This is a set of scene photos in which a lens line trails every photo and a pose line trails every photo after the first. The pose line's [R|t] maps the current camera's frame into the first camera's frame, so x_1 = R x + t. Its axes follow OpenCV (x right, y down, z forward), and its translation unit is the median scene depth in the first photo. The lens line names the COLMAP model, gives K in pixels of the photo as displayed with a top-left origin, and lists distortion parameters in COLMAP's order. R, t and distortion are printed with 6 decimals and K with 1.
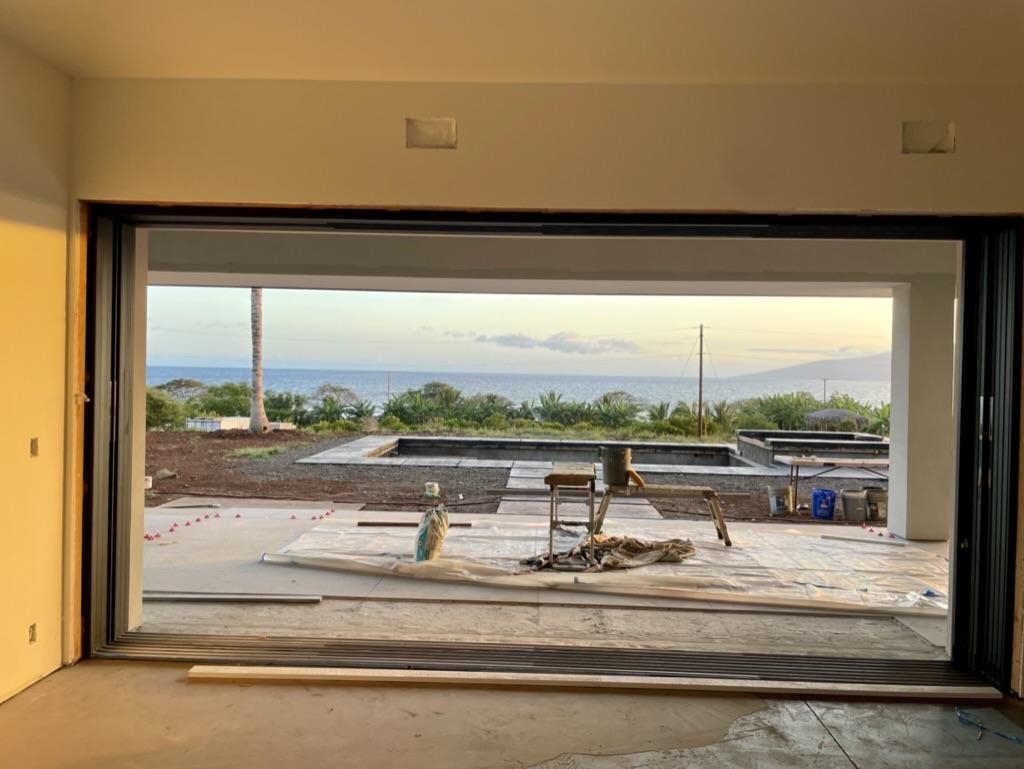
lens RADIAL K [[776.7, 0, 514.9], [0, 776.7, 378.9], [0, 0, 1]] dist [0.052777, -0.050420]
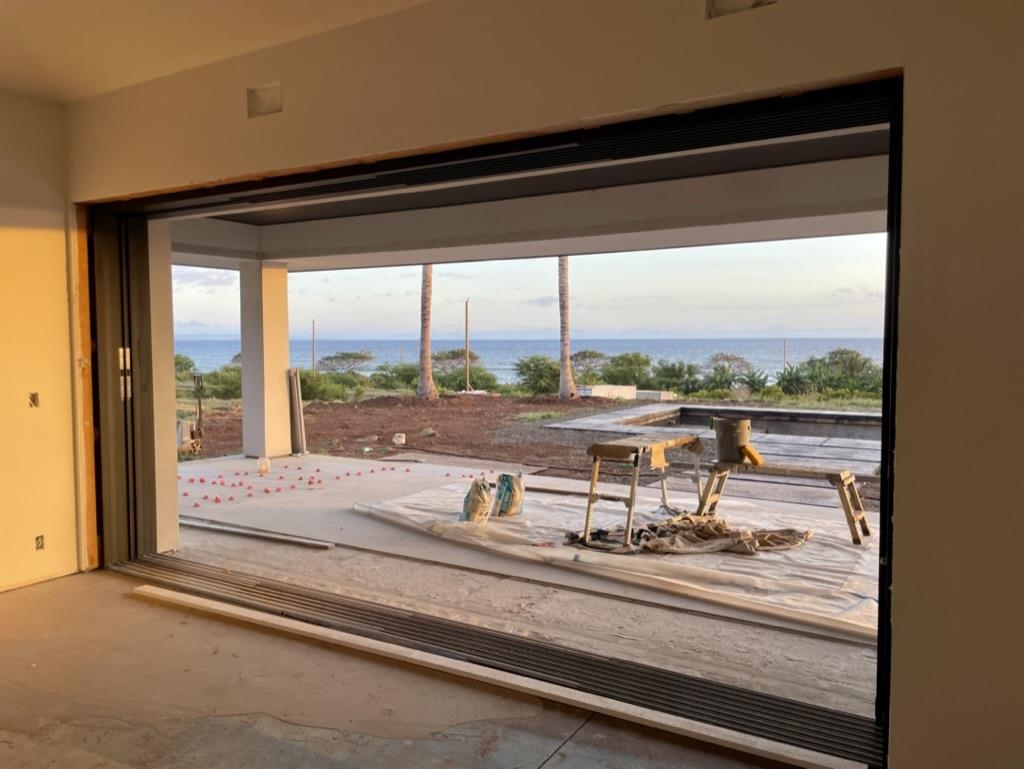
lens RADIAL K [[776.7, 0, 518.6], [0, 776.7, 384.0], [0, 0, 1]] dist [0.052777, -0.050420]
pose [[0.871317, 0.005430, -0.490691, 0.269387], [0.016965, 0.999008, 0.041178, 0.007869], [0.490428, -0.044204, 0.870360, 0.100052]]
